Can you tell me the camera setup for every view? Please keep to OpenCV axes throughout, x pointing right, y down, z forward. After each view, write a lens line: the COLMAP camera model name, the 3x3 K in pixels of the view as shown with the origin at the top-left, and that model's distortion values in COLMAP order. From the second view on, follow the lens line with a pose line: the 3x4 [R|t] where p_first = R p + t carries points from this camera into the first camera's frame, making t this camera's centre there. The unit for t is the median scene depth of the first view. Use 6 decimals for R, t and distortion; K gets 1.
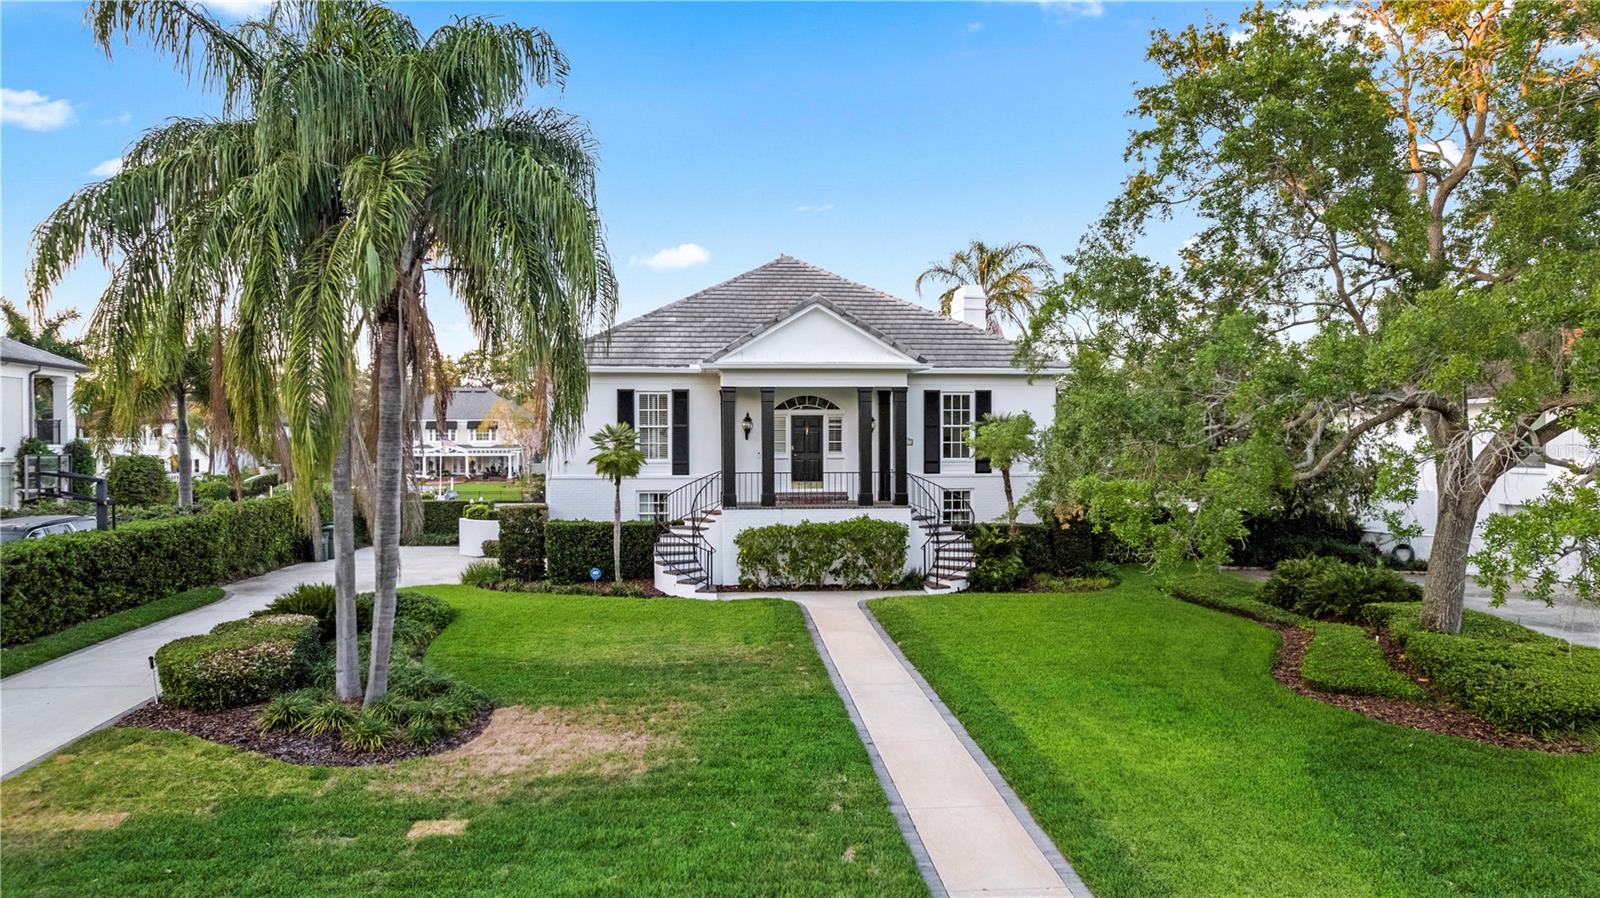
lens RADIAL K [[1029.9, 0, 803.5], [0, 1029.9, 456.4], [0, 0, 1]] dist [-0.079351, 0.072041]
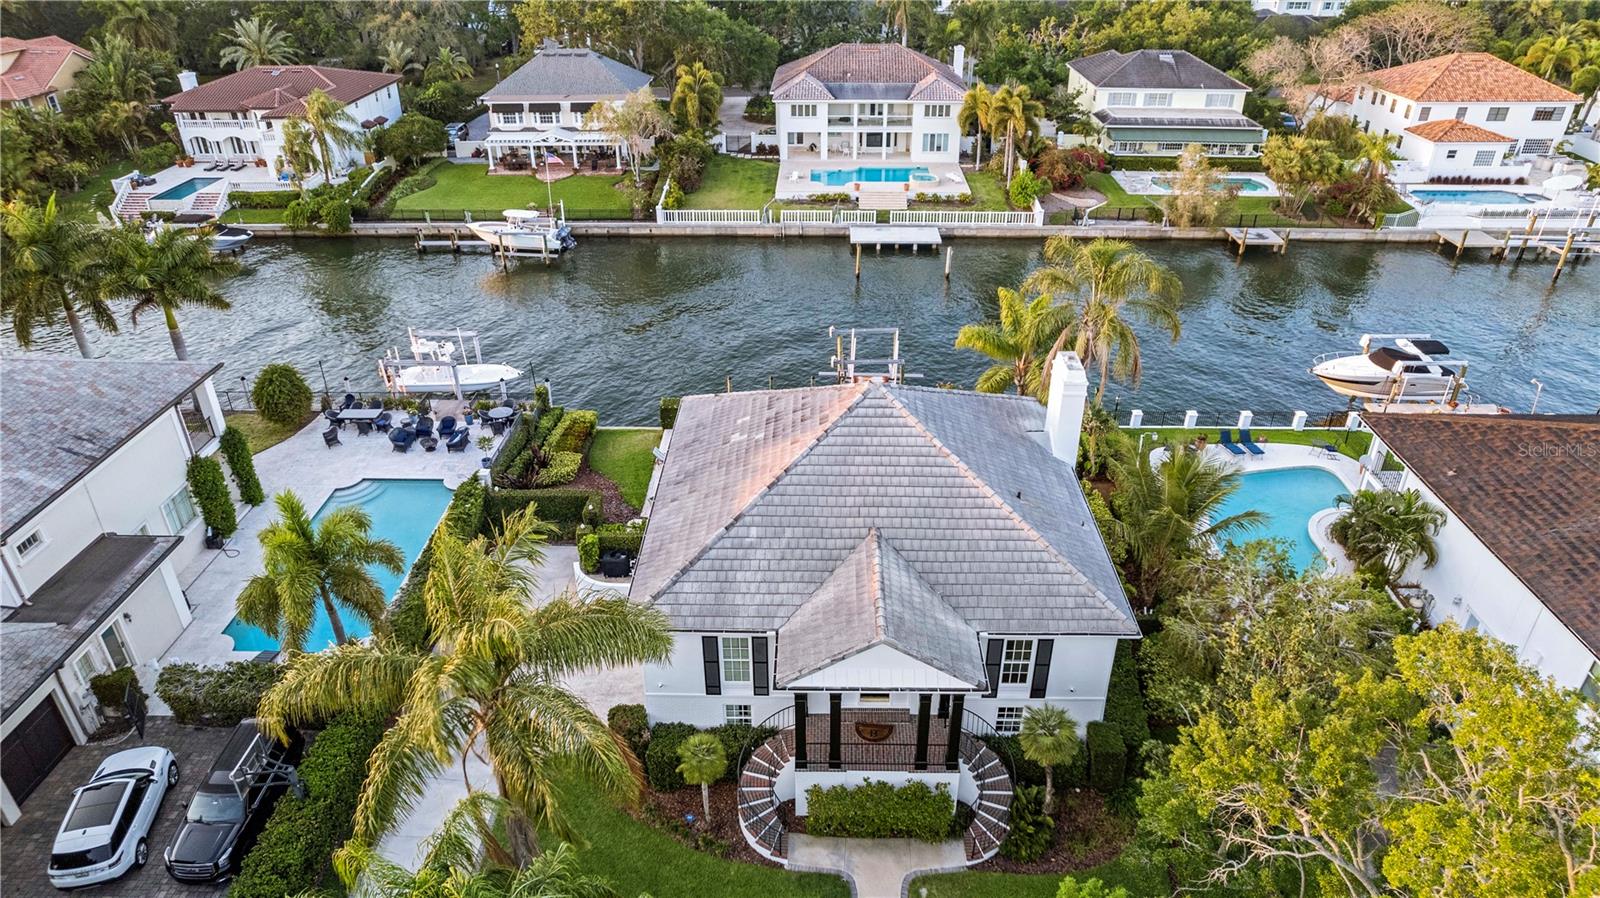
lens RADIAL K [[1029.9, 0, 803.5], [0, 1029.9, 456.4], [0, 0, 1]] dist [-0.079351, 0.072041]
pose [[0.992405, 0.058035, -0.108460, 0.034720], [0.003006, 0.870008, 0.493029, -0.805227], [0.122974, -0.489610, 0.863226, 0.174612]]
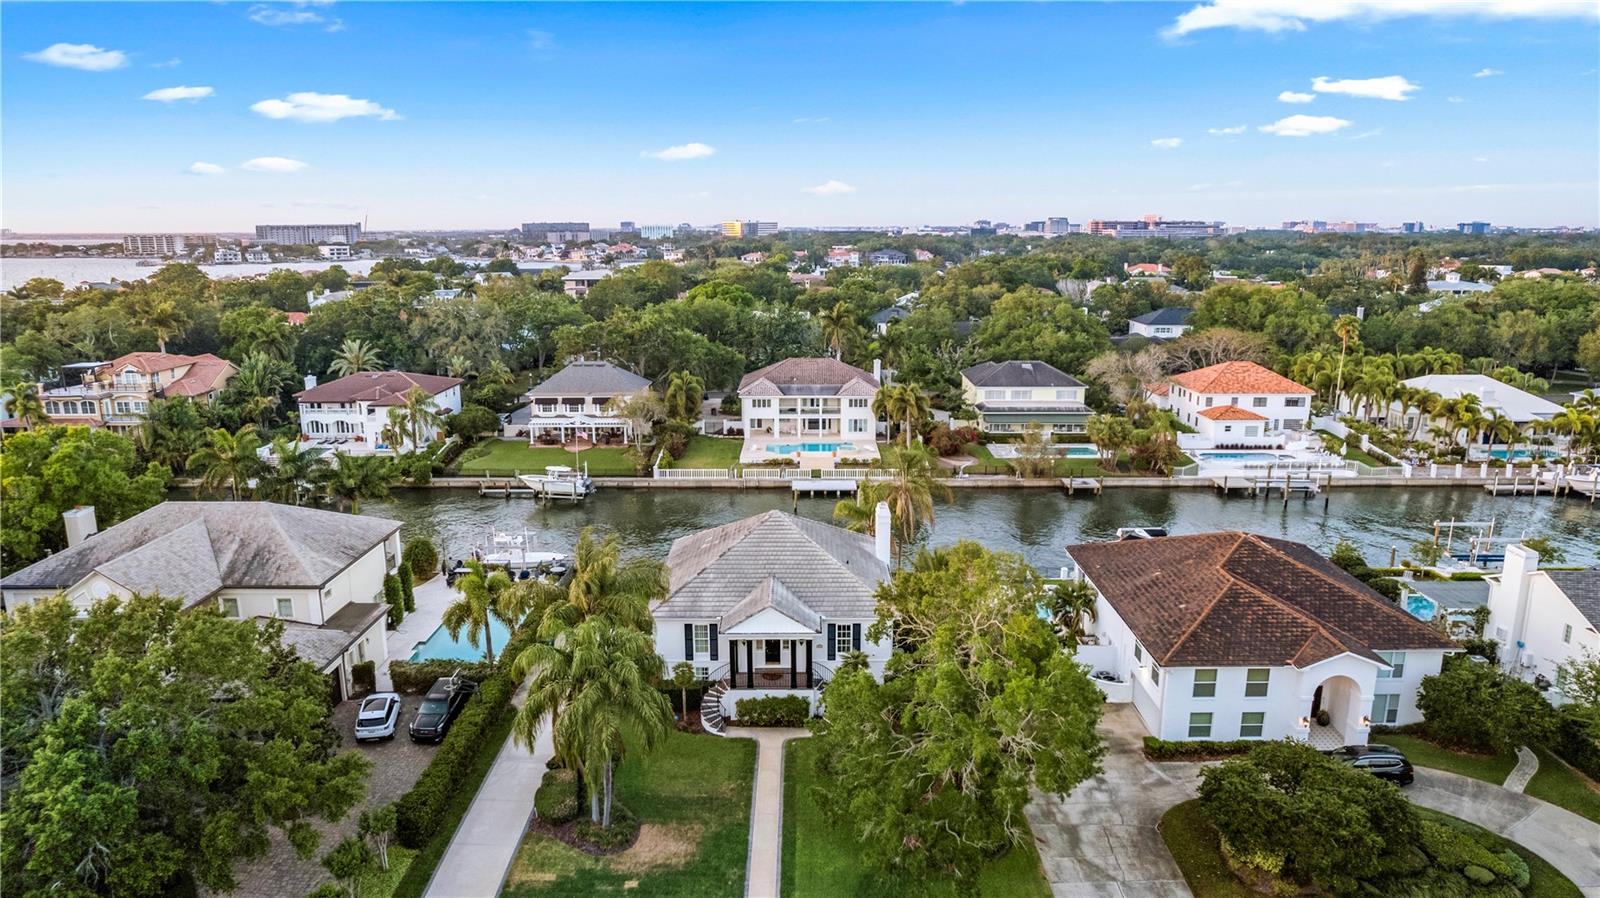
lens RADIAL K [[1043.9, 0, 800.0], [0, 1043.9, 449.0], [0, 0, 1]] dist [-0.061729, -0.000069]
pose [[0.994251, 0.020088, -0.105176, 0.300647], [0.002181, 0.978243, 0.207449, -0.927213], [0.107055, -0.206485, 0.972575, -1.092845]]
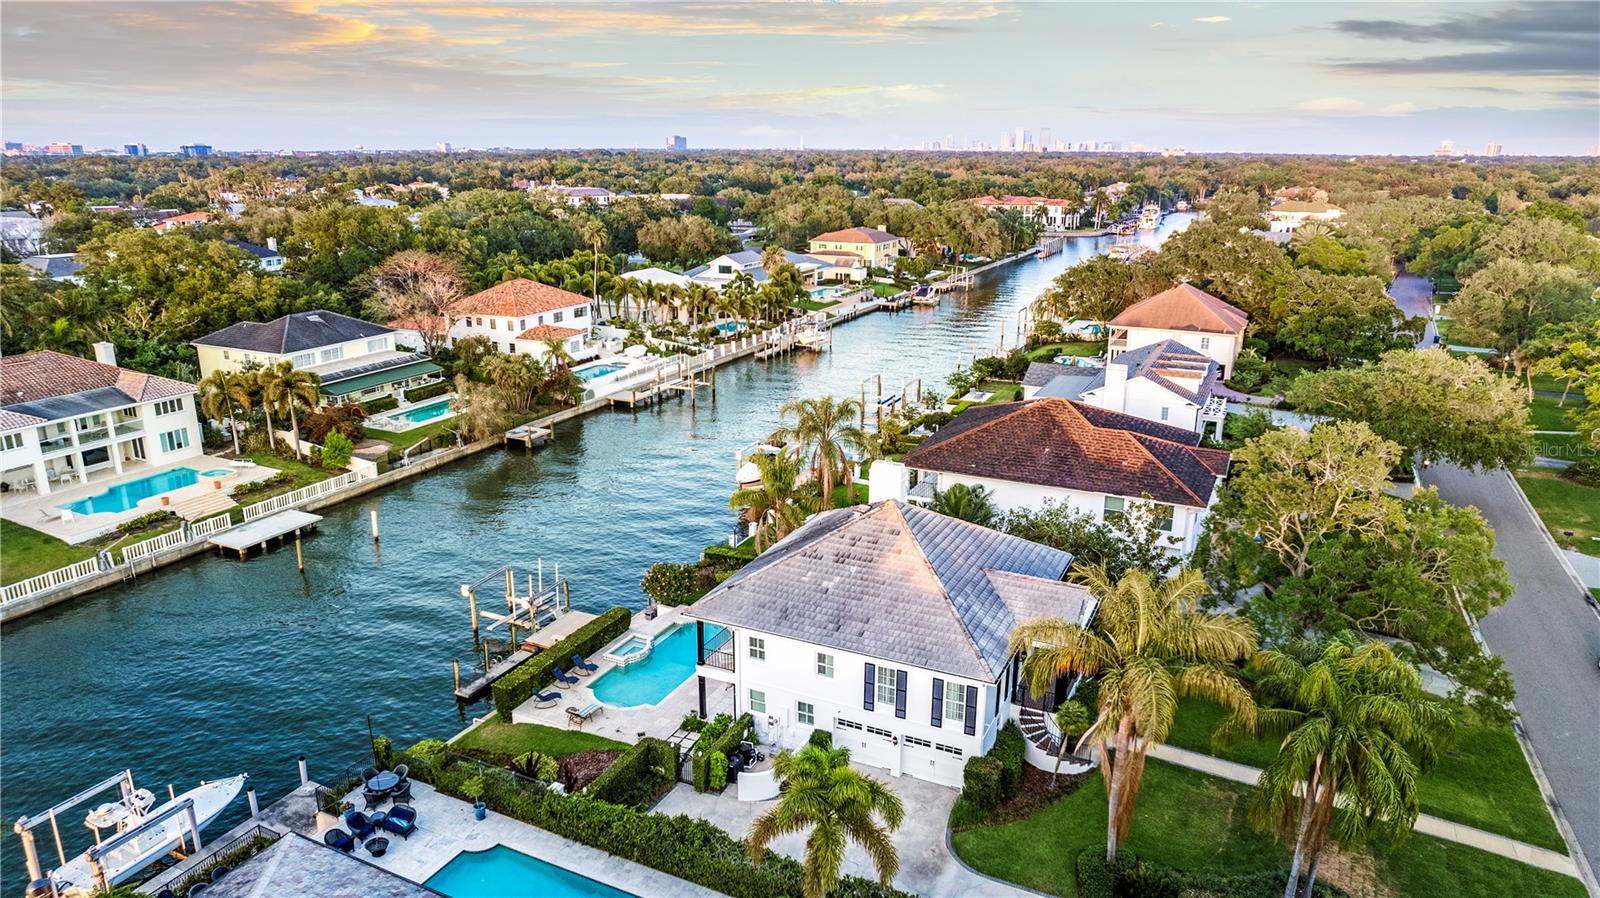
lens RADIAL K [[1029.9, 0, 803.5], [0, 1029.9, 456.4], [0, 0, 1]] dist [-0.079351, 0.072041]
pose [[0.523479, -0.242986, 0.816656, -1.581805], [-0.000614, 0.958365, 0.285544, -0.864540], [-0.852038, -0.149978, 0.501535, 0.548707]]
